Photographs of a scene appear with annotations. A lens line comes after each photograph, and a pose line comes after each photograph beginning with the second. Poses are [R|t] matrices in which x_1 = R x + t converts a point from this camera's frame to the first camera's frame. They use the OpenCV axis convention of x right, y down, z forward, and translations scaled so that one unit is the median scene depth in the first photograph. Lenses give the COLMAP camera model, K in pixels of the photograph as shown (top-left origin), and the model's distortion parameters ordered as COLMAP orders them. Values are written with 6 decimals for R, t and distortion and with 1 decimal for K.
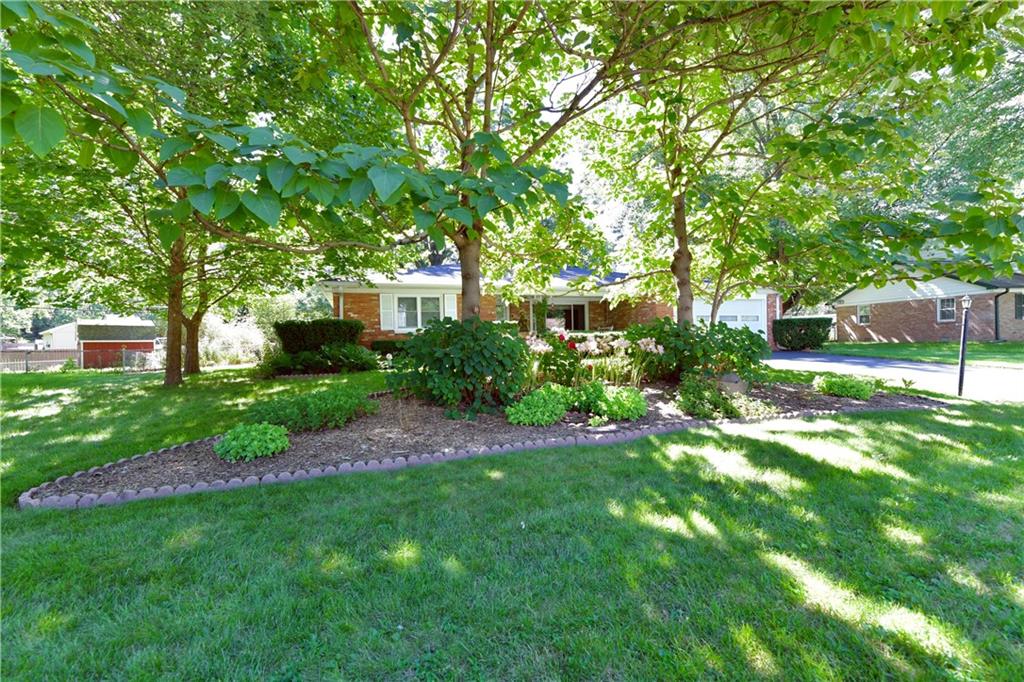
lens RADIAL K [[460.5, 0, 510.7], [0, 460.5, 337.9], [0, 0, 1]] dist [0.001190, 0.000041]
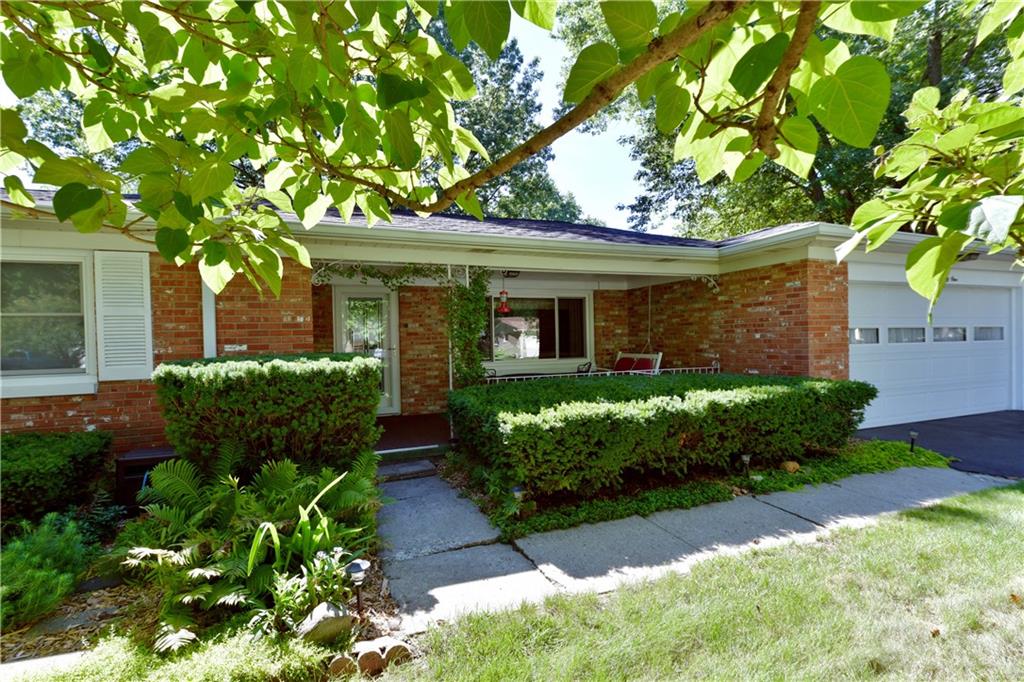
lens RADIAL K [[491.6, 0, 511.2], [0, 491.6, 337.5], [0, 0, 1]] dist [0.001721, 0.000087]
pose [[0.998109, 0.003415, 0.061367, 0.086059], [-0.003395, 0.999994, -0.000434, -0.048504], [-0.061368, 0.000225, 0.998115, 0.753839]]
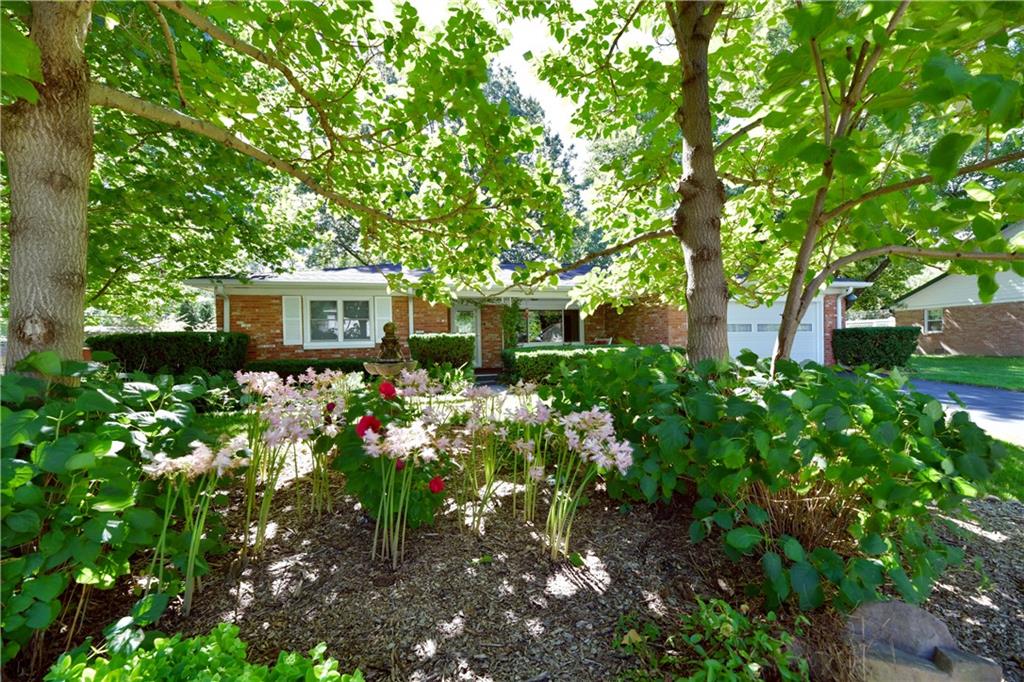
lens RADIAL K [[412.5, 0, 512.8], [0, 412.5, 343.3], [0, 0, 1]] dist [-0.006994, -0.000369]
pose [[0.996276, 0.005244, -0.086066, 0.146837], [-0.004320, 0.999931, 0.010915, -0.029243], [0.086118, -0.010502, 0.996230, 0.382204]]
